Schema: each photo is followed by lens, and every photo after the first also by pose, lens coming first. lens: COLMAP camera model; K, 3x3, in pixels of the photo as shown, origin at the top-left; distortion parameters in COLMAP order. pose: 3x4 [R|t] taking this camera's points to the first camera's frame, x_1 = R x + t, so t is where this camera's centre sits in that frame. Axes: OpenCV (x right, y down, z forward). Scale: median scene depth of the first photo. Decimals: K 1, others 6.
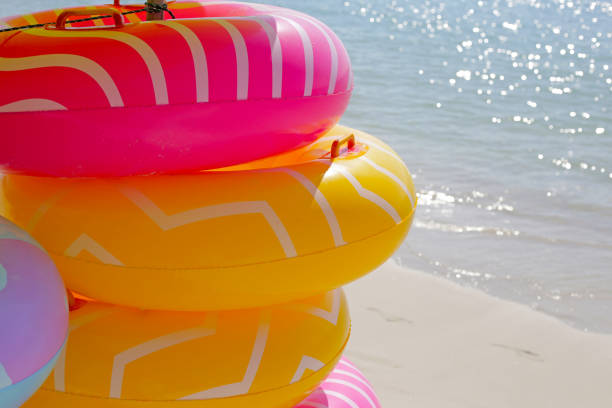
lens RADIAL K [[892.2, 0, 306.0], [0, 892.2, 204.0], [0, 0, 1]] dist [-0.045886, -0.055464]
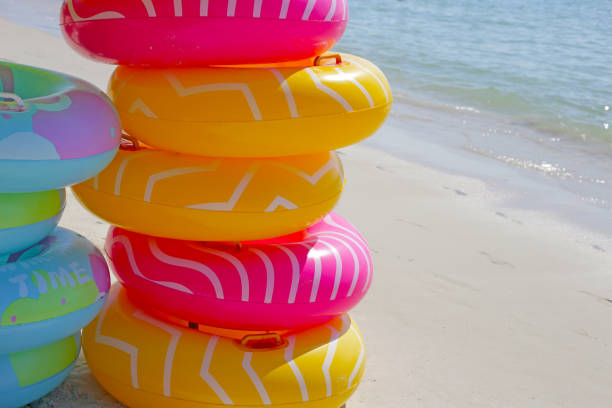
lens RADIAL K [[892.2, 0, 306.0], [0, 892.2, 204.0], [0, 0, 1]] dist [-0.045886, -0.055464]
pose [[0.950761, 0.082571, -0.298724, 0.533346], [-0.084997, 0.996369, 0.004884, 0.188495], [0.298043, 0.020747, 0.954327, -0.446827]]
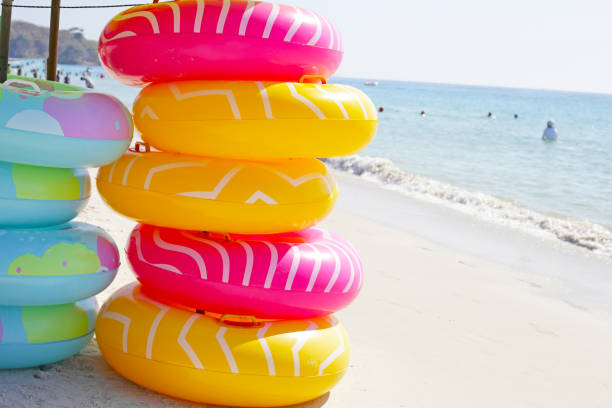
lens RADIAL K [[892.2, 0, 306.0], [0, 892.2, 204.0], [0, 0, 1]] dist [-0.045886, -0.055464]
pose [[0.880384, 0.057948, -0.470708, 0.964920], [-0.139174, 0.980377, -0.139611, 0.460298], [0.453381, 0.188422, 0.871173, -0.483954]]
